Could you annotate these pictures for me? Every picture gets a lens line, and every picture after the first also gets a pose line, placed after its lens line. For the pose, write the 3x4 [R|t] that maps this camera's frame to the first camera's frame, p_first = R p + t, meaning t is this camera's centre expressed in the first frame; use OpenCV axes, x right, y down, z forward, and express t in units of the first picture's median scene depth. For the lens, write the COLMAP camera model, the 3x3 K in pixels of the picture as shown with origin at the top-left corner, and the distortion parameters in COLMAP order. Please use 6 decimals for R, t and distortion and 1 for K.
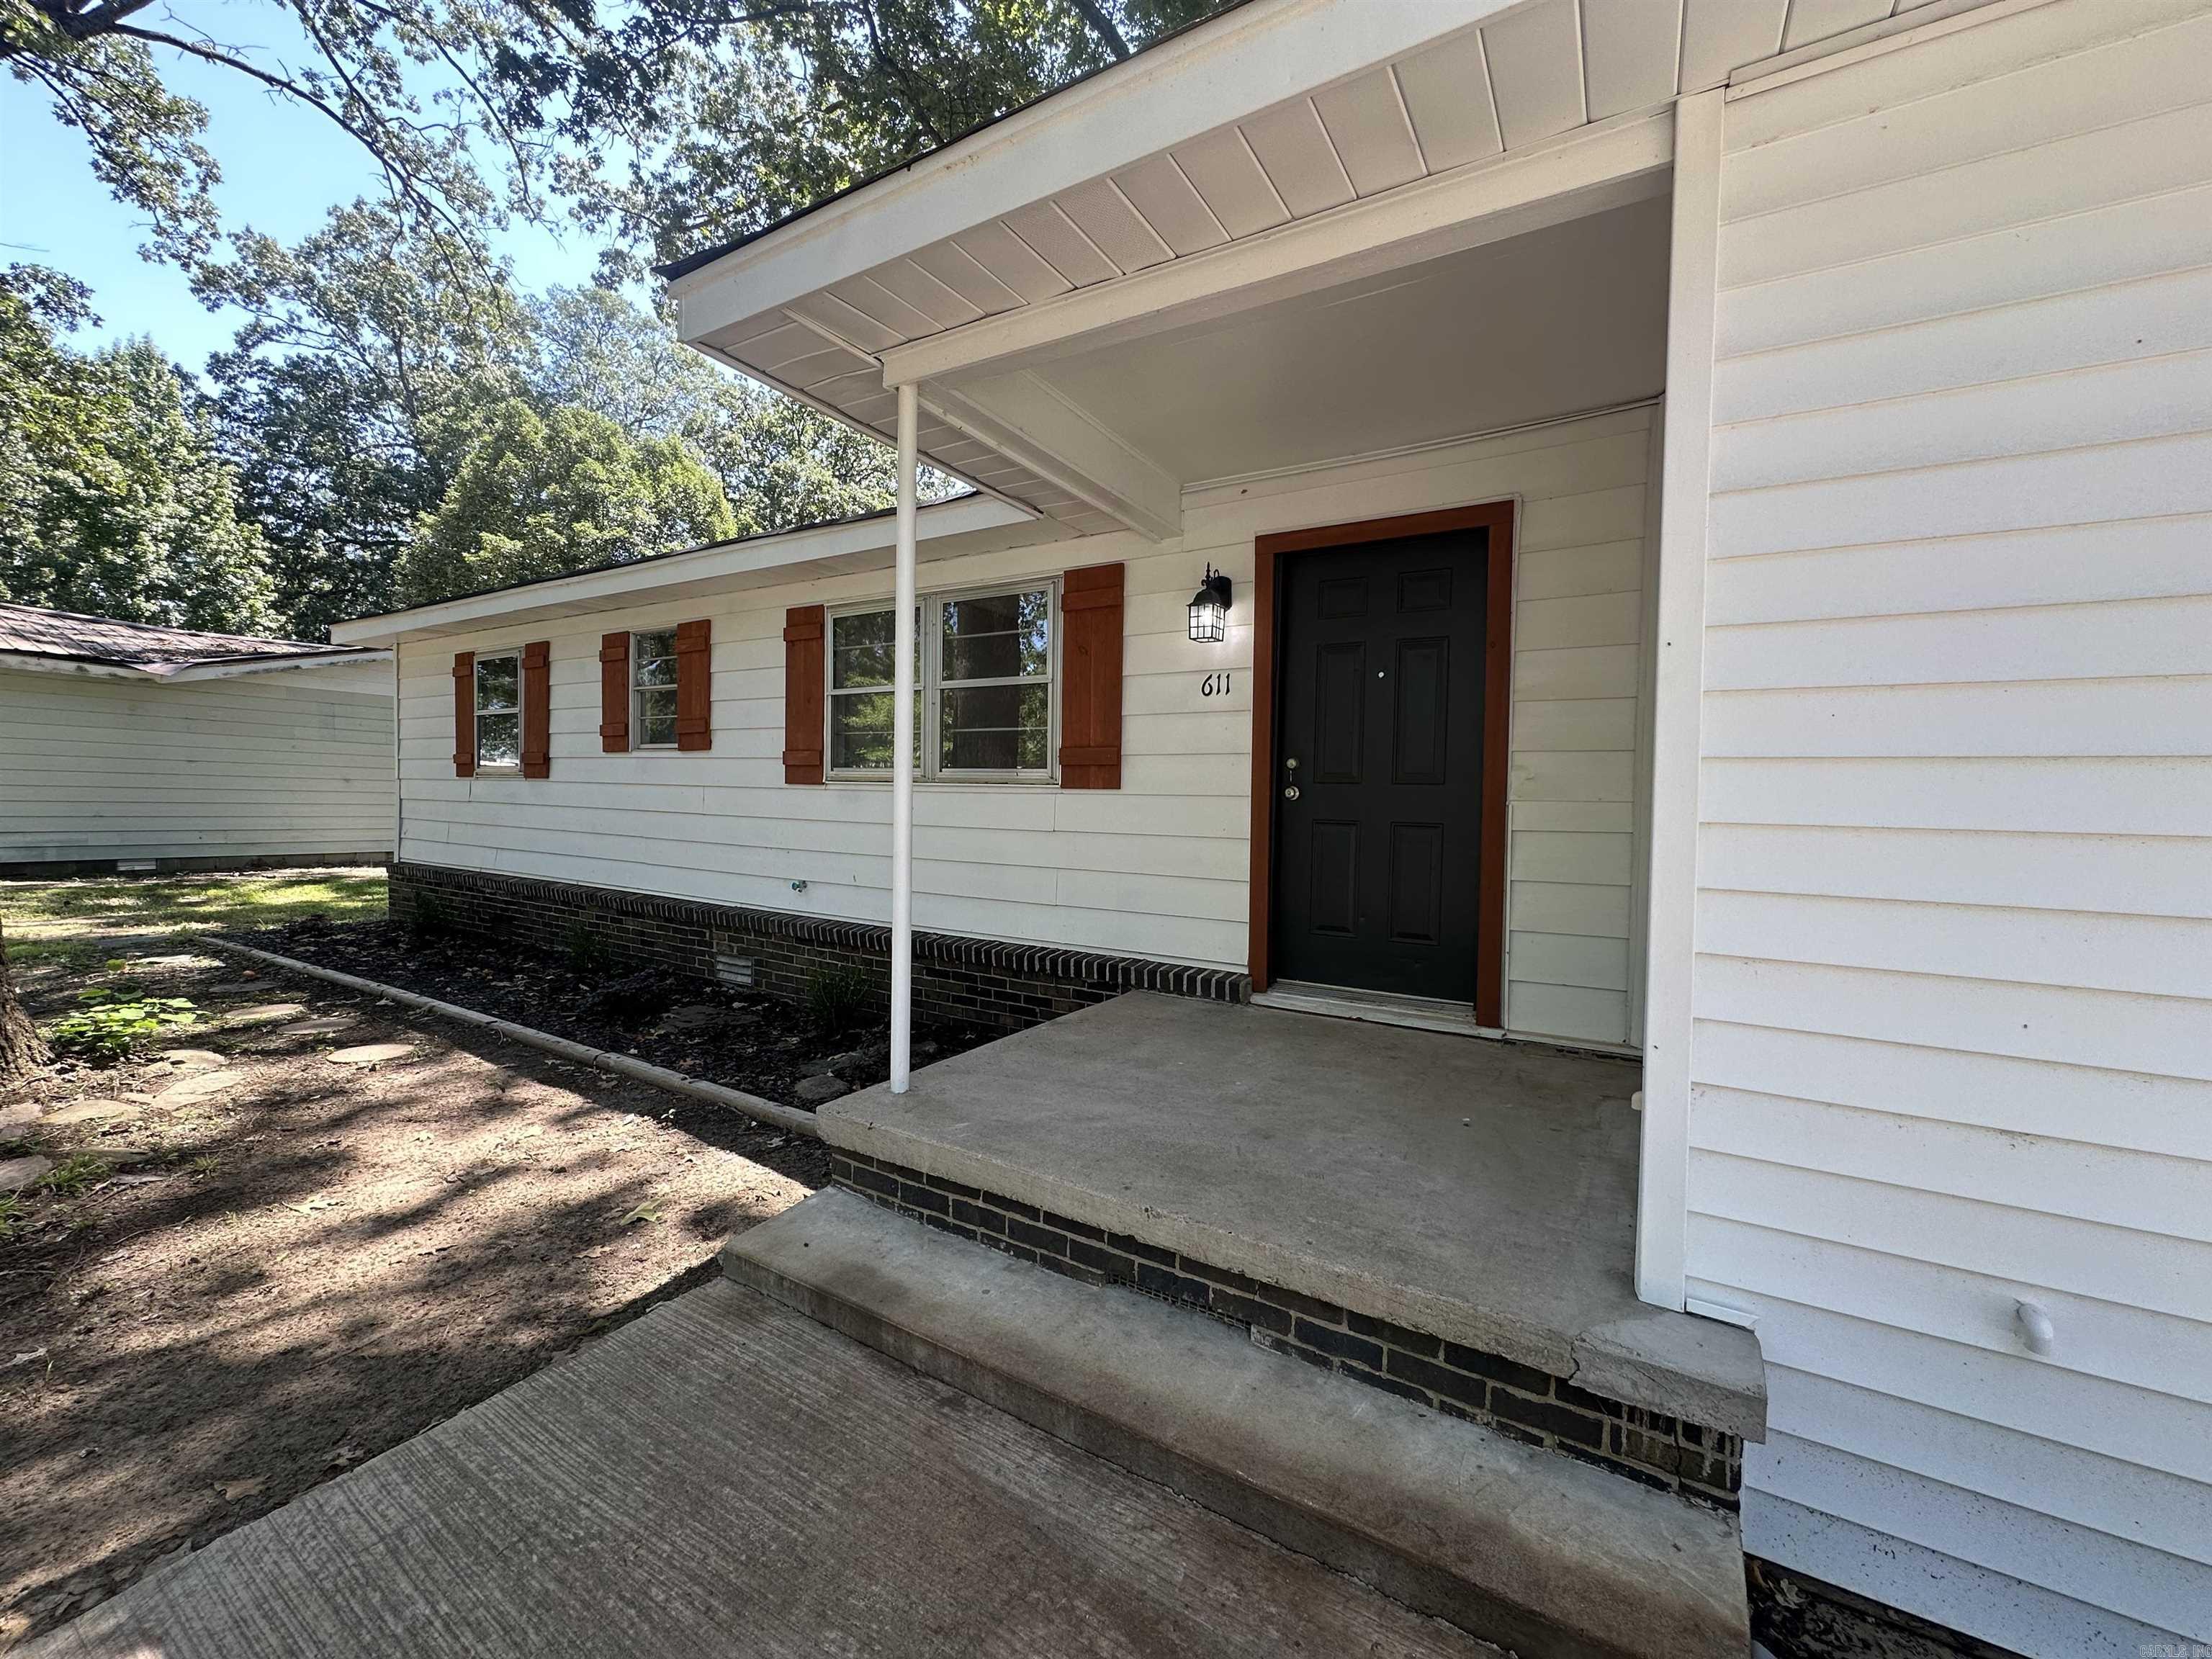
lens RADIAL K [[879.6, 0, 1102.6], [0, 879.6, 824.5], [0, 0, 1]] dist [-0.000247, 0.000038]
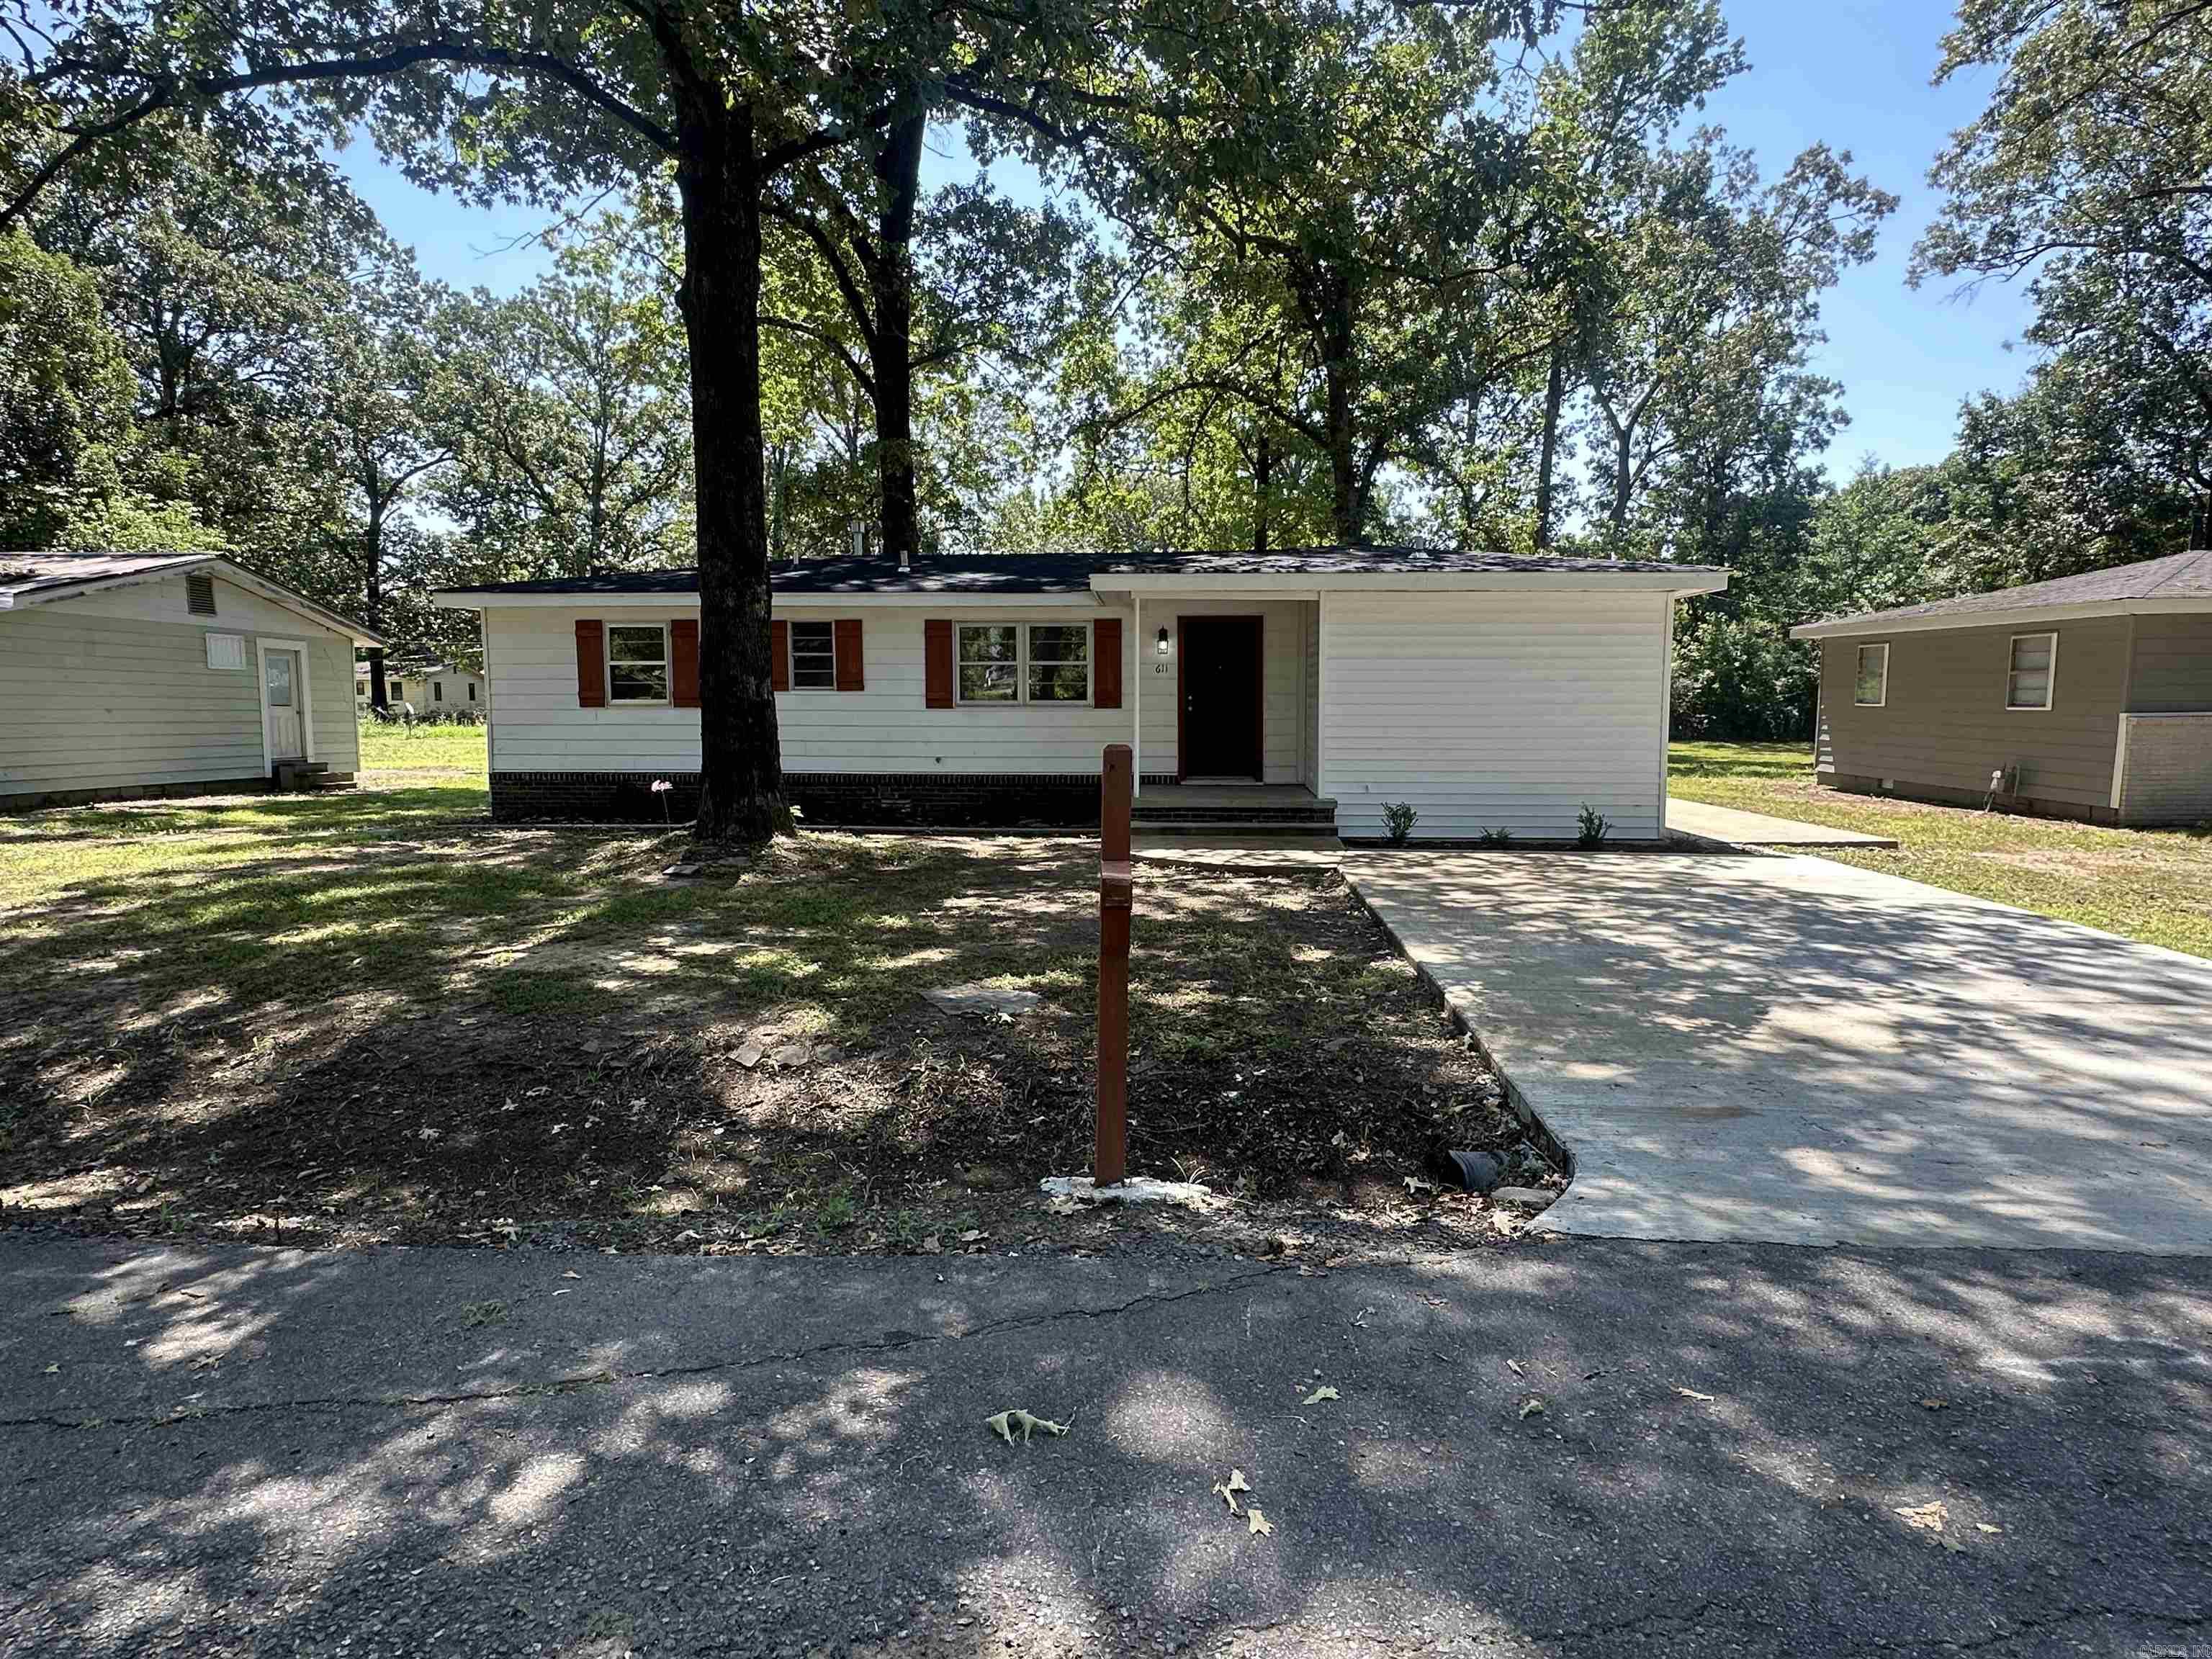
lens RADIAL K [[1138.1, 0, 1109.0], [0, 1138.1, 822.5], [0, 0, 1]] dist [-0.001562, -0.002542]
pose [[0.880786, -0.068626, 0.468514, -1.269925], [0.033215, 0.995959, 0.083441, 0.009251], [-0.472347, -0.057932, 0.879507, -1.521095]]
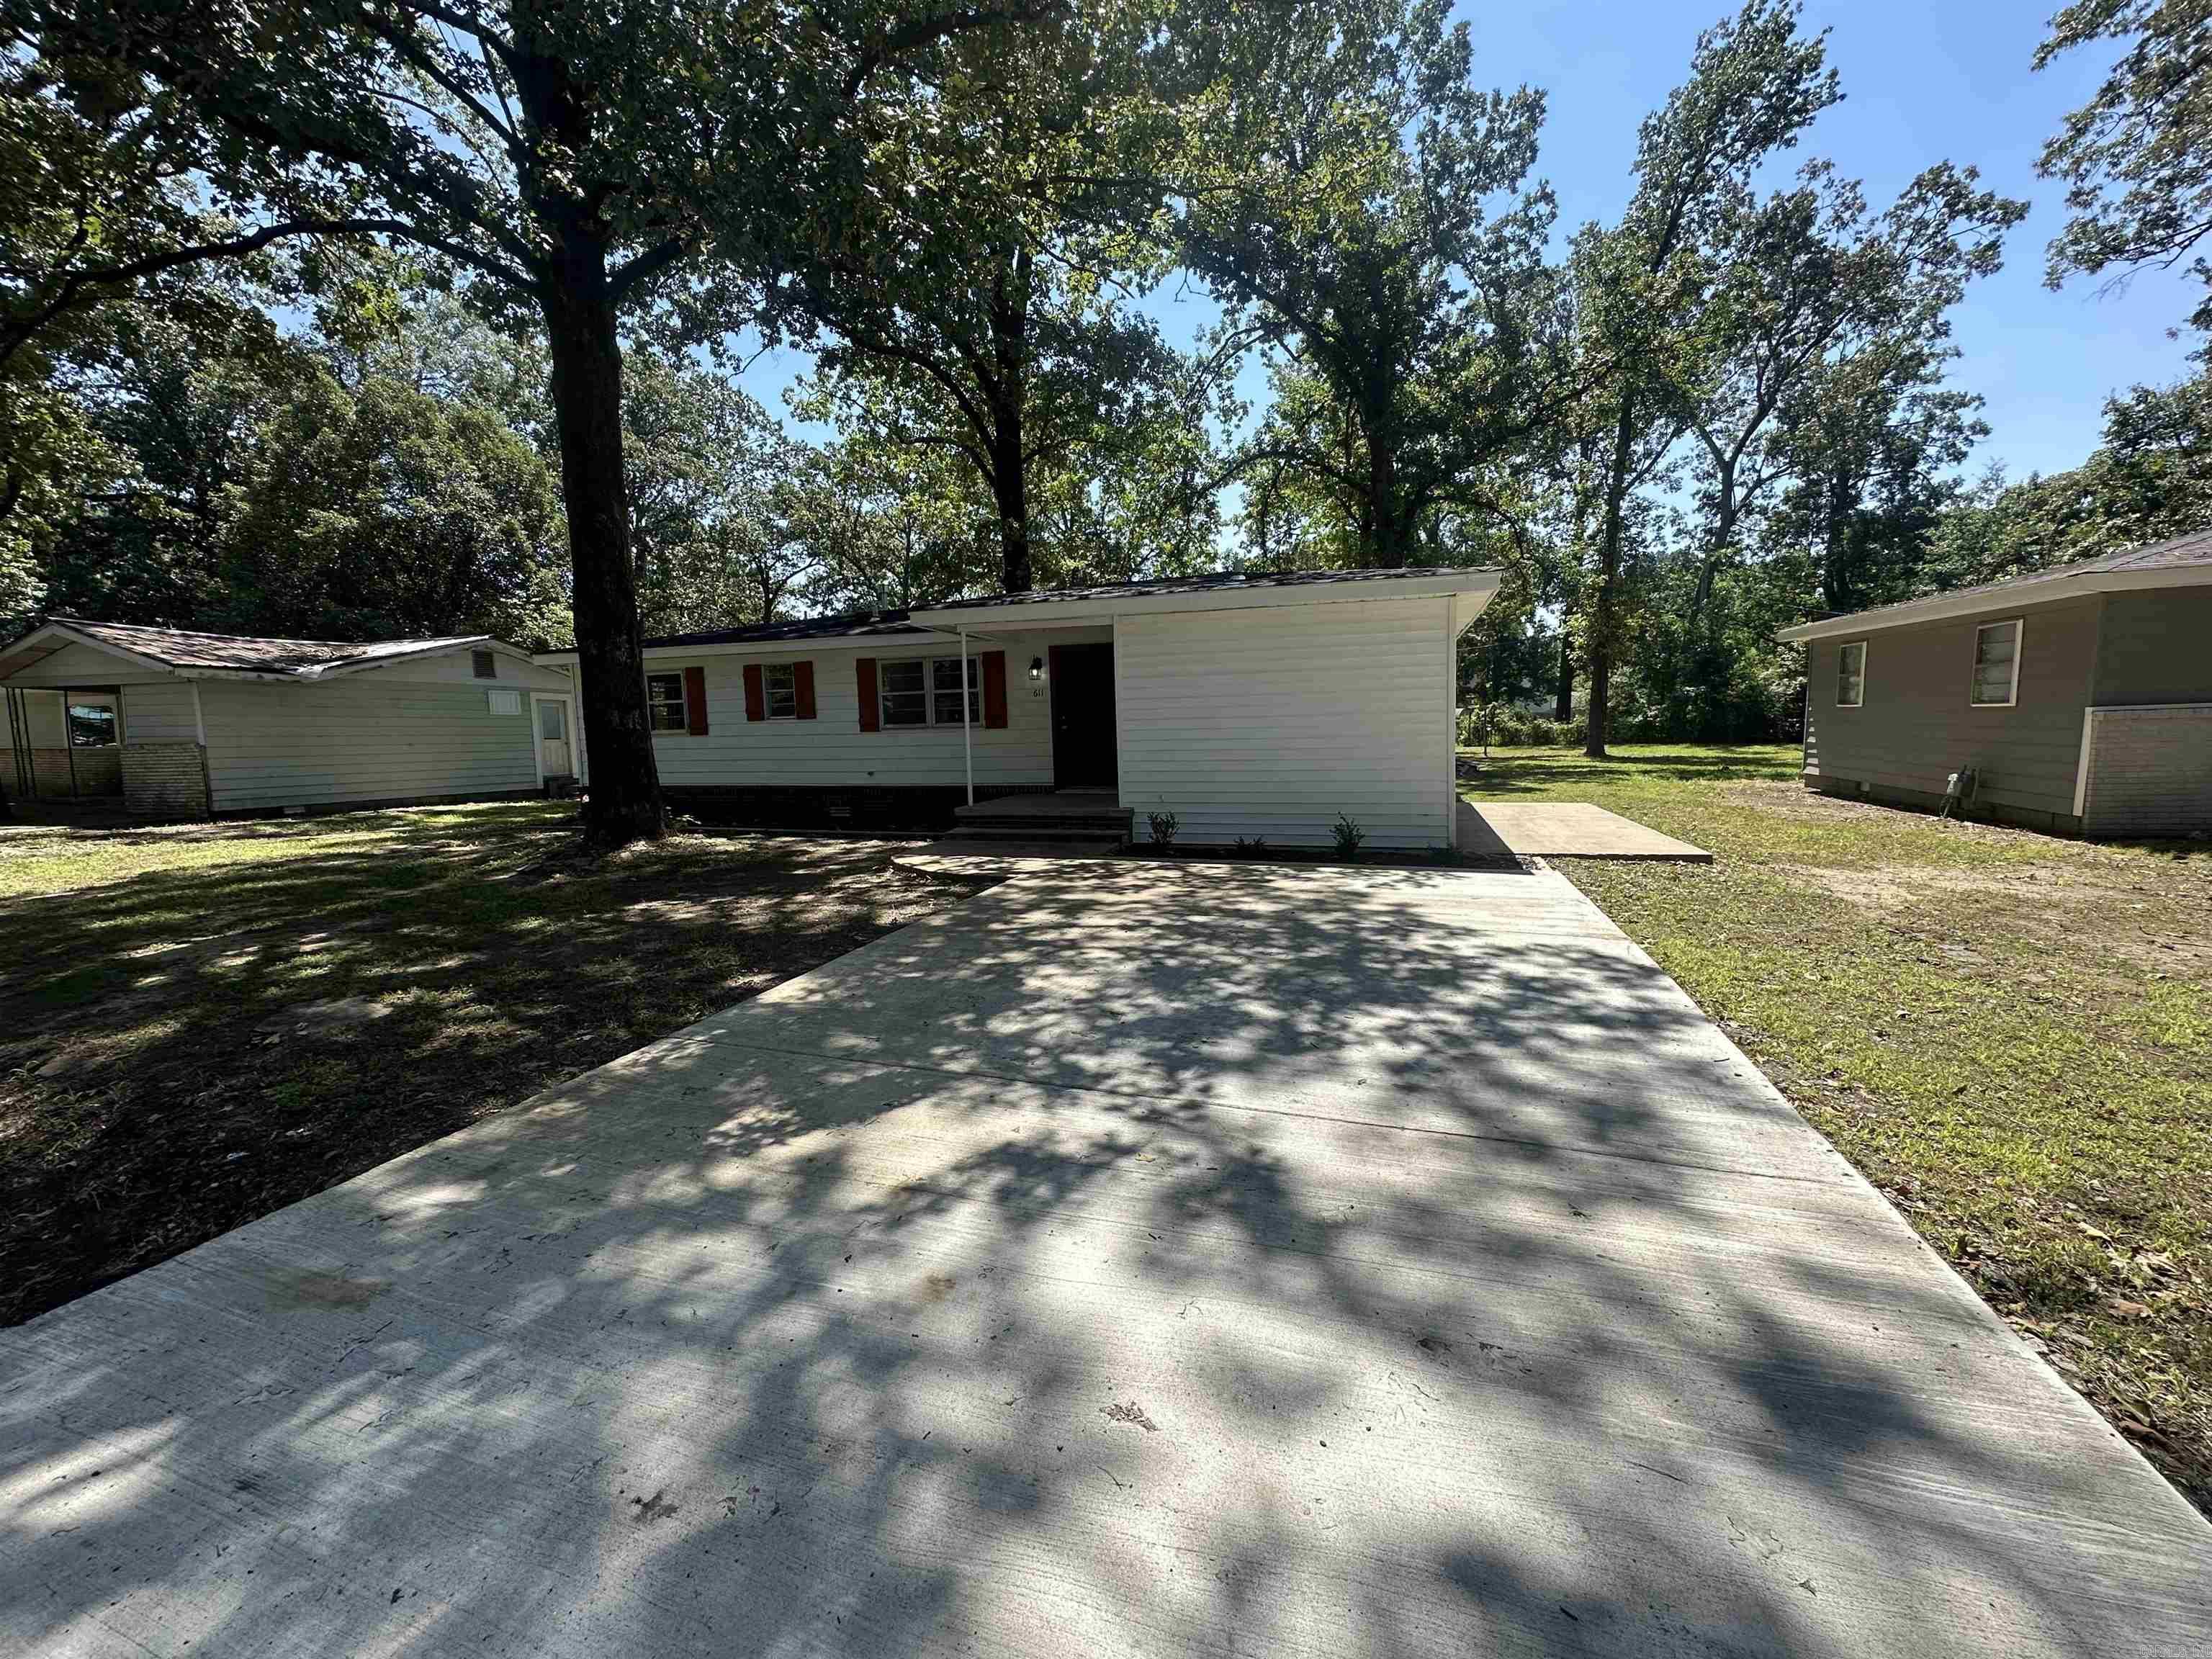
lens RADIAL K [[851.6, 0, 1106.0], [0, 851.6, 829.5], [0, 0, 1]] dist [-0.001954, -0.000353]
pose [[0.970464, -0.071666, 0.230355, -0.275736], [0.051463, 0.994377, 0.092555, 0.039309], [-0.235692, -0.077966, 0.968695, -1.509893]]
